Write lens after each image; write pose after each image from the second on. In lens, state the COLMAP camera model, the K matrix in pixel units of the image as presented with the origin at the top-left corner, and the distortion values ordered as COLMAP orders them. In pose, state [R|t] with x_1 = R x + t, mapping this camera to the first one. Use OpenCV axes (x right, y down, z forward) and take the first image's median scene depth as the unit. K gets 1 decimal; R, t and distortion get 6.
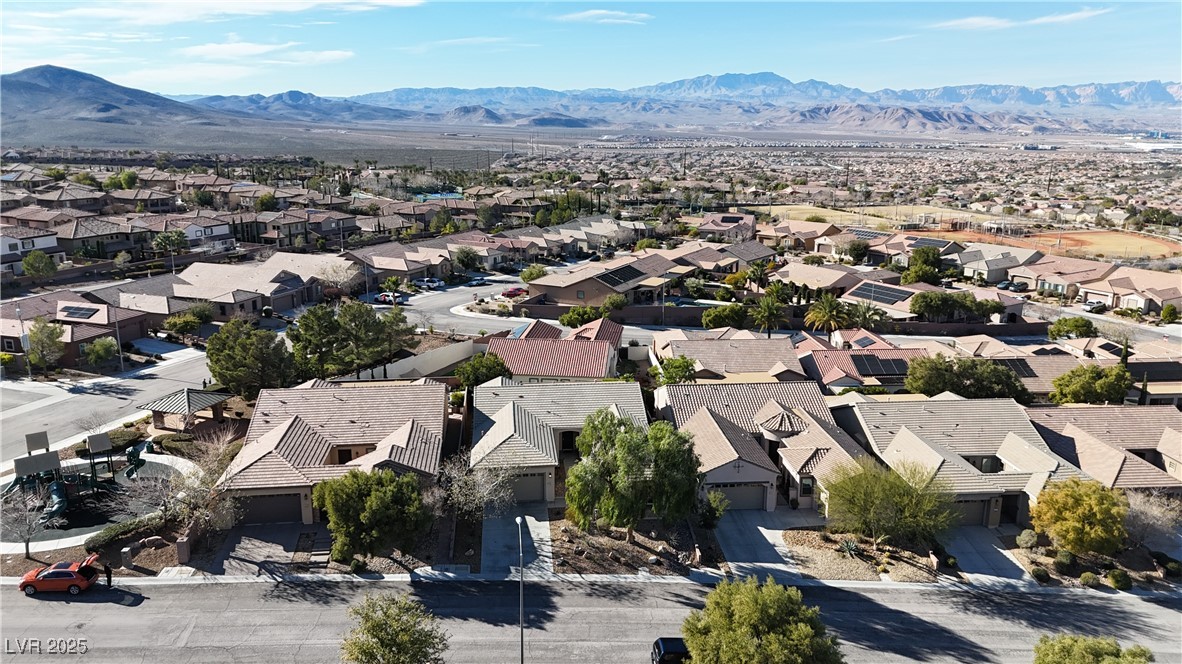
lens RADIAL K [[867.8, 0, 591.0], [0, 867.8, 332.0], [0, 0, 1]] dist [0.069611, -0.064948]
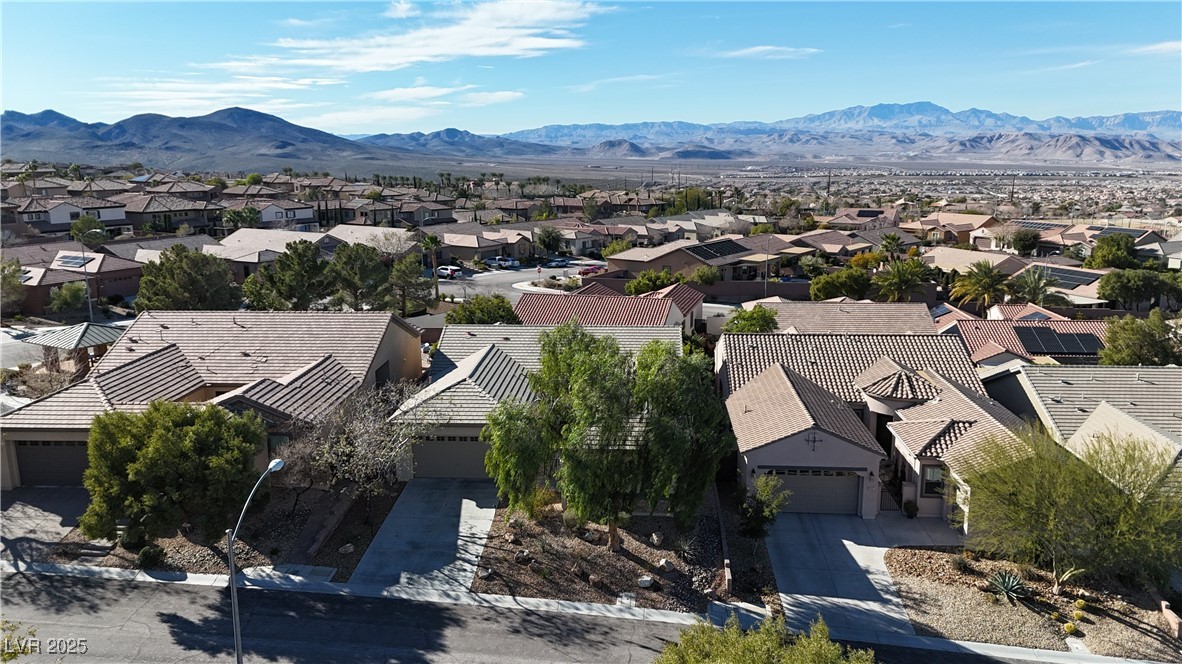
lens RADIAL K [[867.8, 0, 591.0], [0, 867.8, 332.0], [0, 0, 1]] dist [0.069611, -0.064948]
pose [[0.986889, 0.024666, -0.159507, 0.036043], [-0.030605, 0.998923, -0.034885, 0.034103], [0.158474, 0.039309, 0.986580, 0.120624]]
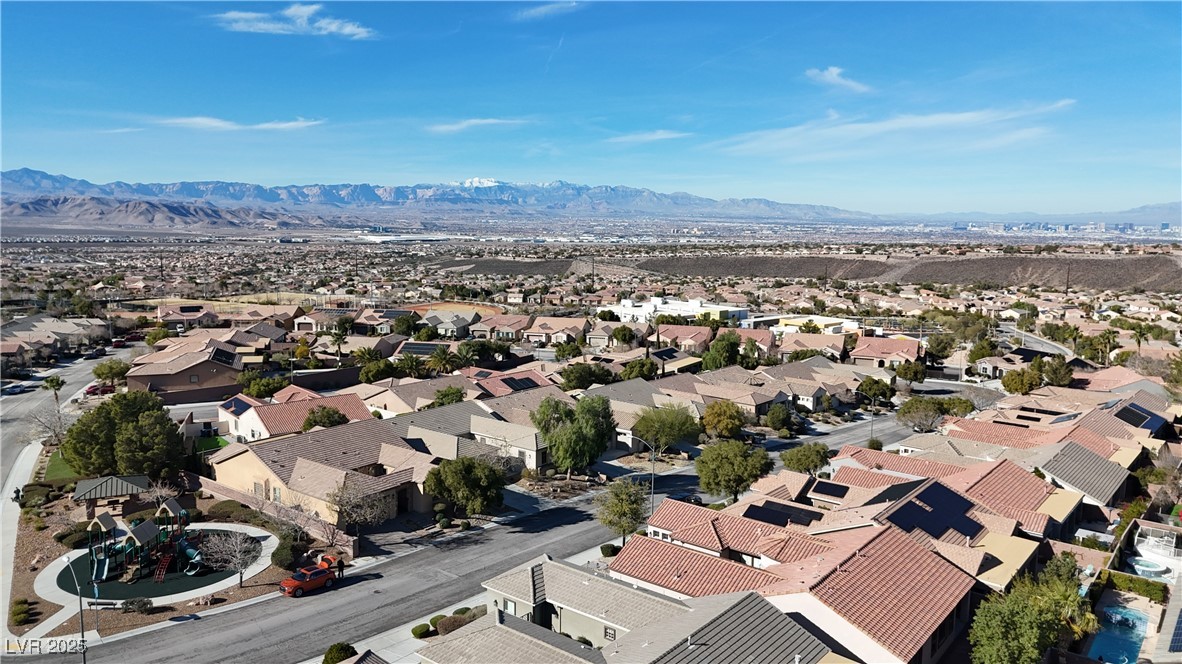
lens RADIAL K [[867.8, 0, 591.0], [0, 867.8, 332.0], [0, 0, 1]] dist [0.069611, -0.064948]
pose [[0.693982, -0.093793, 0.713857, -0.305325], [0.167461, 0.985315, -0.033339, 0.011197], [-0.700247, 0.142680, 0.699497, -0.048334]]
